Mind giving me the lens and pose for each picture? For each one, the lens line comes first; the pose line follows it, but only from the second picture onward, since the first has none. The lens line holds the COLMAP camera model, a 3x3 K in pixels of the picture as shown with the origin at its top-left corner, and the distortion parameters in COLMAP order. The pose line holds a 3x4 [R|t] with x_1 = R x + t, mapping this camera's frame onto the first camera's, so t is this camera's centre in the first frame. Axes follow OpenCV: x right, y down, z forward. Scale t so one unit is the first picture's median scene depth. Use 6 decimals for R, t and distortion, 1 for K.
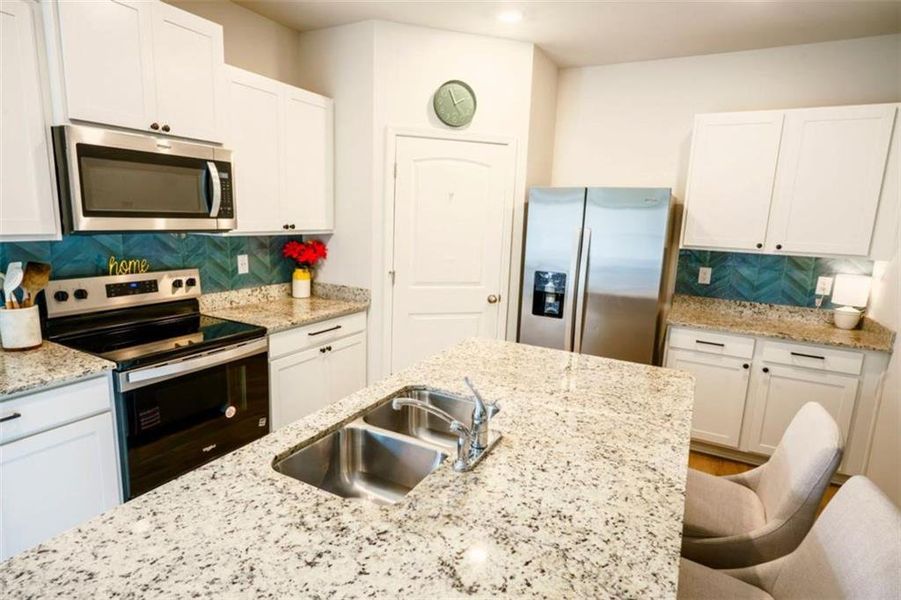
lens RADIAL K [[484.8, 0, 443.1], [0, 484.8, 301.9], [0, 0, 1]] dist [-0.002476, 0.001875]
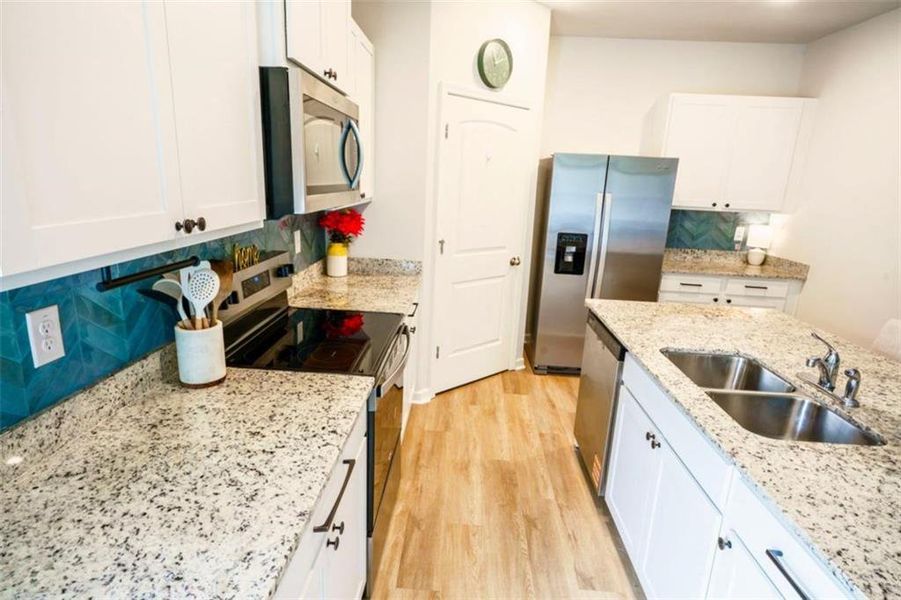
lens RADIAL K [[496.3, 0, 448.2], [0, 496.3, 292.4], [0, 0, 1]] dist [-0.010880, 0.005635]
pose [[0.897729, -0.099068, 0.429264, -0.559846], [0.068762, 0.993955, 0.085587, -0.047440], [-0.435148, -0.047317, 0.899115, 0.133129]]
